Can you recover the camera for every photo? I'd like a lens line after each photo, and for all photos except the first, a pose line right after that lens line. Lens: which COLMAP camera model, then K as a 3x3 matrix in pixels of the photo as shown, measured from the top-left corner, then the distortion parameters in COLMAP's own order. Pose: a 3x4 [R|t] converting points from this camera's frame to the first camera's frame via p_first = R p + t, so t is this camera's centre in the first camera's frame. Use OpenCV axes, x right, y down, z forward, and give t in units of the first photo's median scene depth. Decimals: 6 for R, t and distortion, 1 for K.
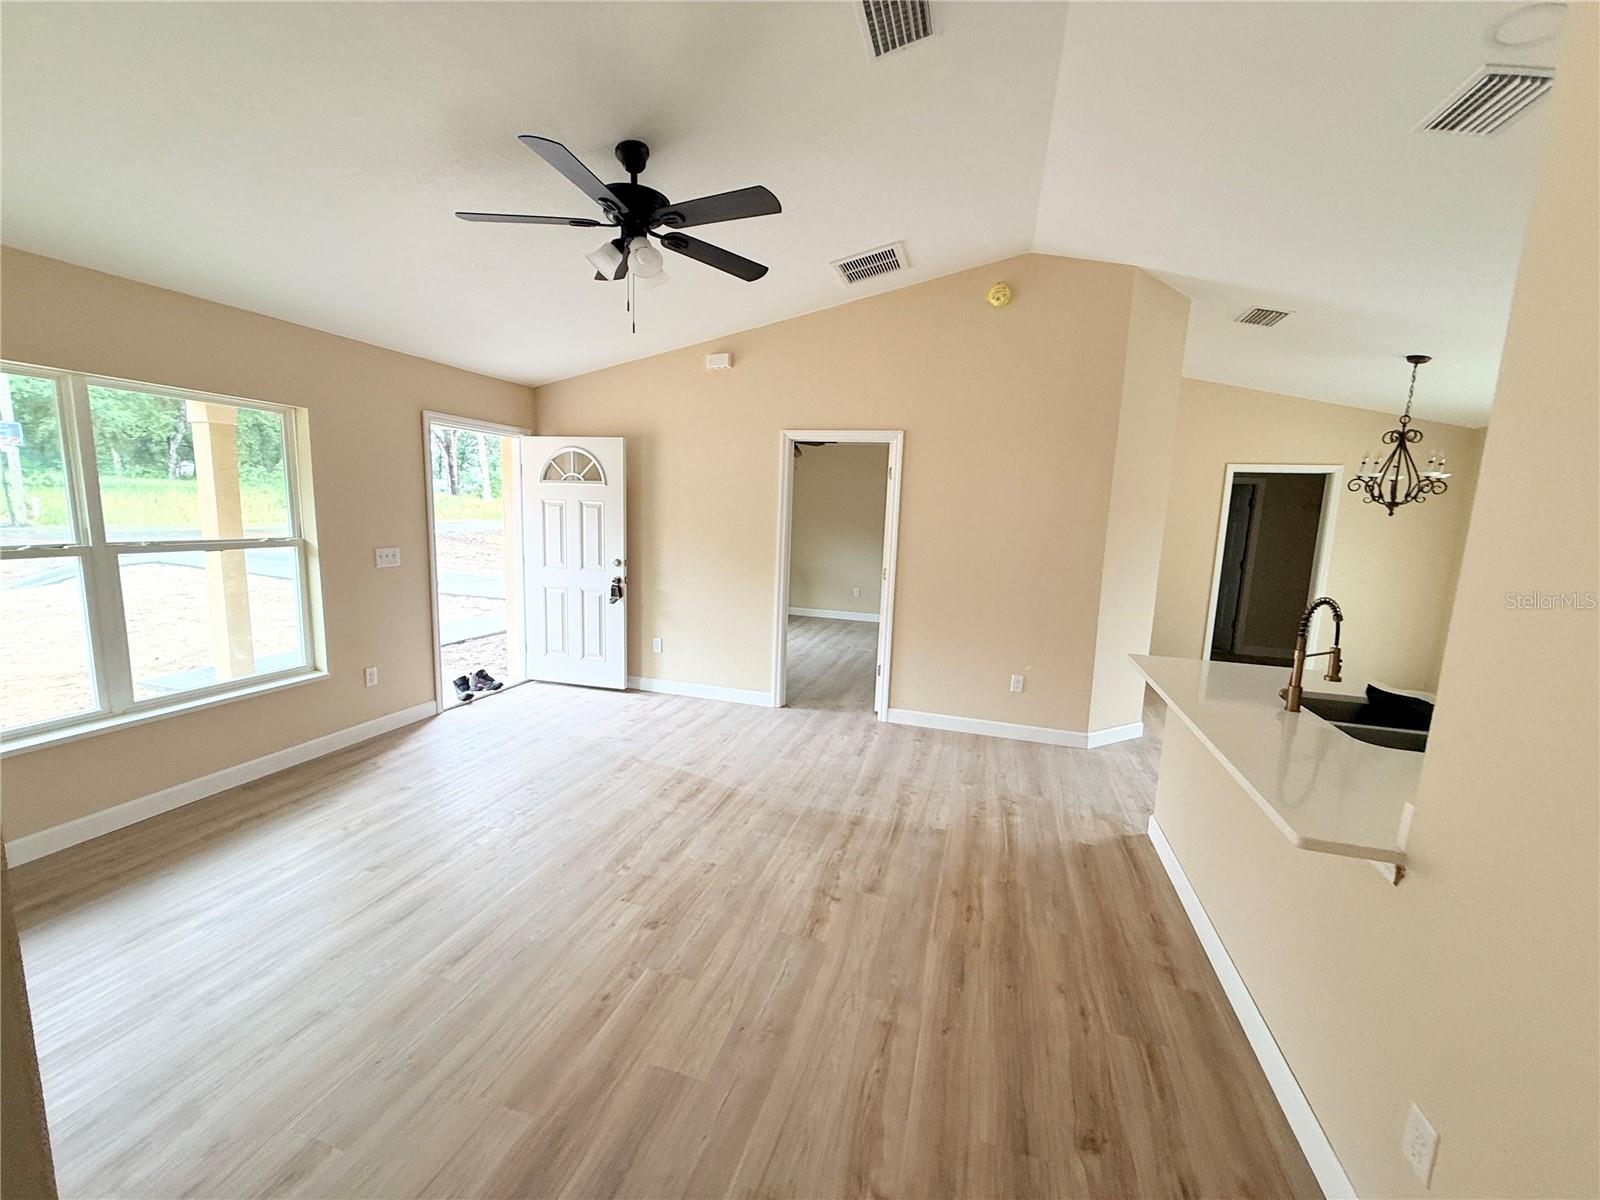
lens RADIAL K [[639.1, 0, 802.0], [0, 639.1, 600.7], [0, 0, 1]] dist [-0.001879, 0.000523]
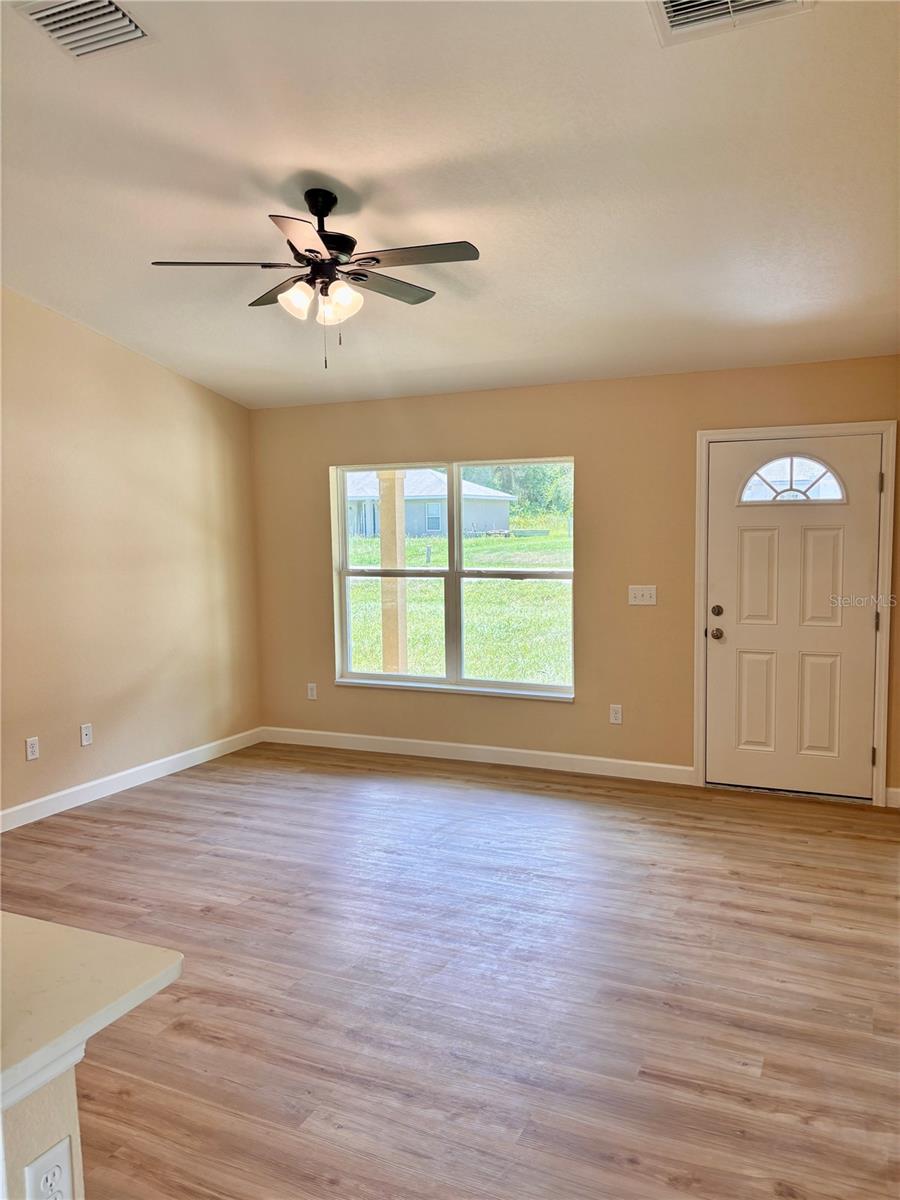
lens RADIAL K [[909.2, 0, 456.6], [0, 909.2, 602.0], [0, 0, 1]] dist [0.028275, -0.034574]
pose [[-0.147843, 0.051972, -0.987644, 1.059229], [-0.130588, 0.988849, 0.071584, -0.172572], [0.980352, 0.139557, -0.139407, 1.317623]]
